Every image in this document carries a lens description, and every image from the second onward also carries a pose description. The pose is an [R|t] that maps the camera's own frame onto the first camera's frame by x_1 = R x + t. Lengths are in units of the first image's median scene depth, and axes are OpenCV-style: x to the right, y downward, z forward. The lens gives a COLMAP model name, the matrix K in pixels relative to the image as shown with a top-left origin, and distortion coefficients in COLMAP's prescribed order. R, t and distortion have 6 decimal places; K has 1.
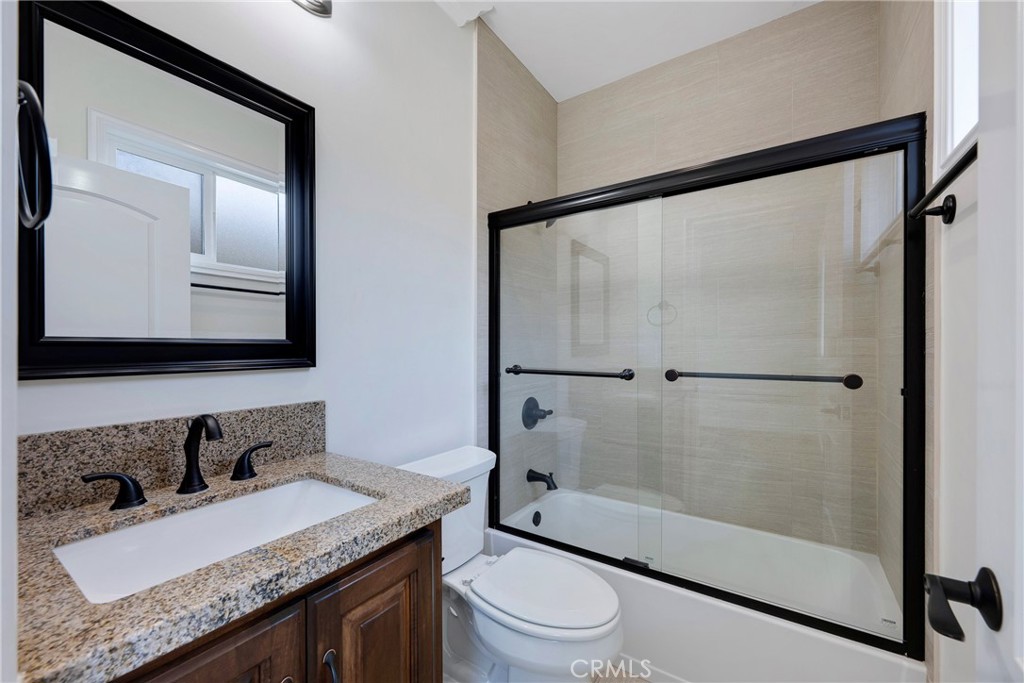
lens RADIAL K [[405.9, 0, 511.4], [0, 405.9, 347.5], [0, 0, 1]] dist [-0.001581, -0.000225]
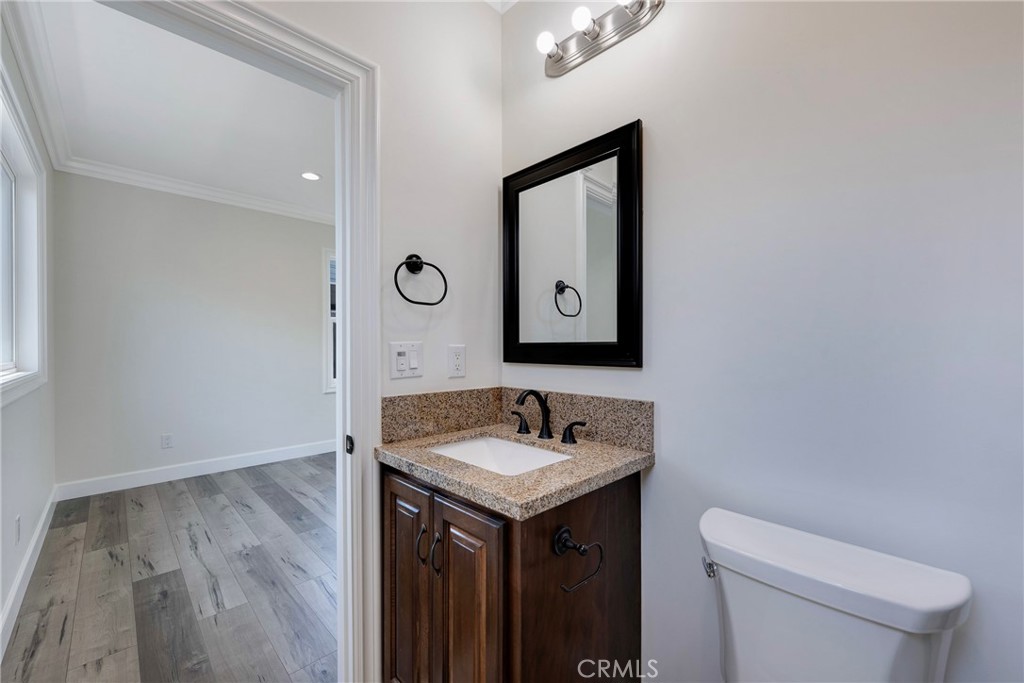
lens RADIAL K [[405.9, 0, 511.4], [0, 405.9, 347.5], [0, 0, 1]] dist [-0.001581, -0.000225]
pose [[-0.200730, 0.004758, -0.979635, 0.817846], [0.000254, 0.999988, 0.004804, -0.011592], [0.979646, 0.000716, -0.200729, 1.203135]]
